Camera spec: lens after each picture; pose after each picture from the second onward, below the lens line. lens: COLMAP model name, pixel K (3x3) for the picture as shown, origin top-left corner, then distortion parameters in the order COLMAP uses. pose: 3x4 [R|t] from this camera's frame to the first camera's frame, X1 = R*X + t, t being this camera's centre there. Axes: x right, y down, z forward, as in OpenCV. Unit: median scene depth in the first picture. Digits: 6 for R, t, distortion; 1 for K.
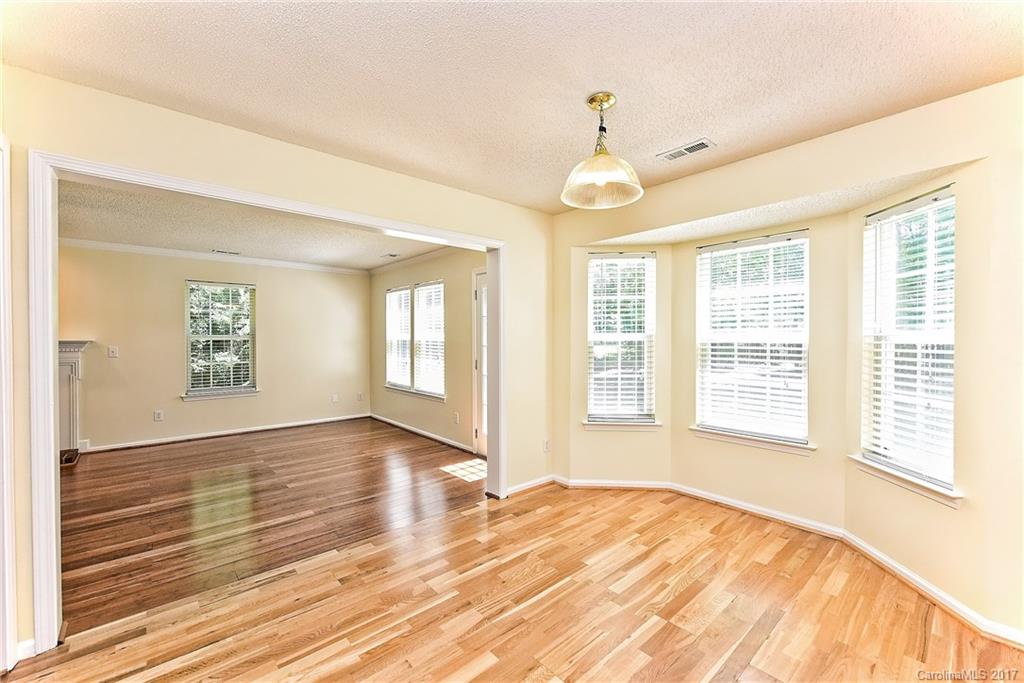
lens RADIAL K [[428.1, 0, 519.2], [0, 428.1, 340.2], [0, 0, 1]] dist [0.000426, -0.000782]
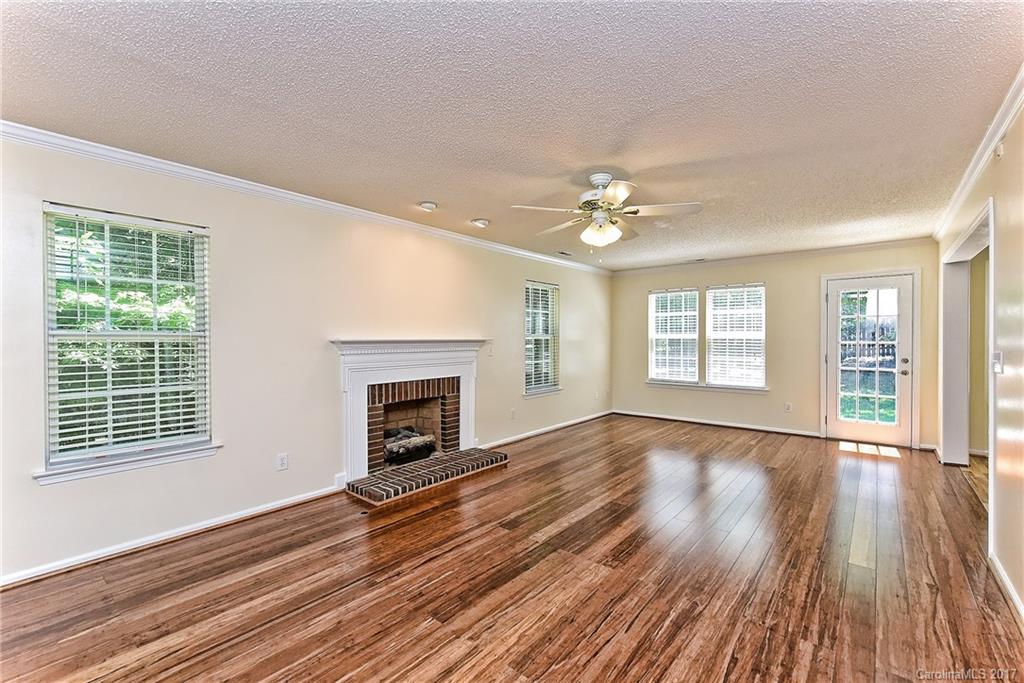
lens RADIAL K [[428.1, 0, 512.1], [0, 428.1, 337.9], [0, 0, 1]] dist [0.000426, -0.000782]
pose [[0.991755, -0.003394, 0.128107, -0.876851], [0.004232, 0.999971, -0.006273, 0.002895], [-0.128082, 0.006763, 0.991741, -0.005152]]
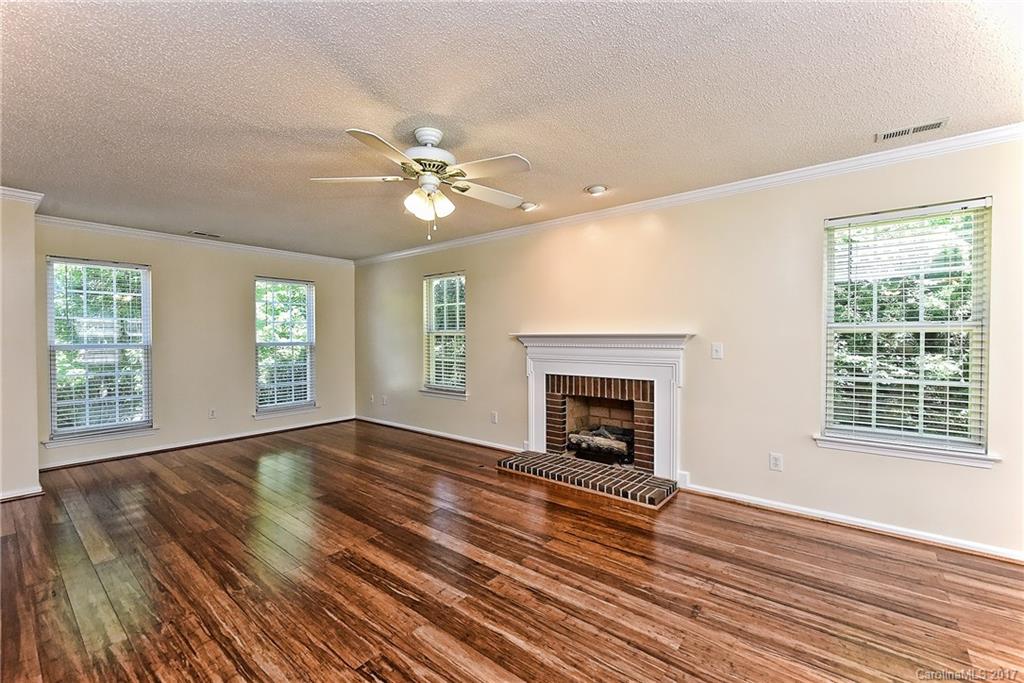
lens RADIAL K [[428.1, 0, 518.0], [0, 428.1, 341.6], [0, 0, 1]] dist [0.000426, -0.000782]
pose [[0.163622, 0.015304, -0.986404, -0.290511], [-0.002933, 0.999883, 0.015026, 0.002600], [0.986519, 0.000435, 0.163648, 0.498722]]
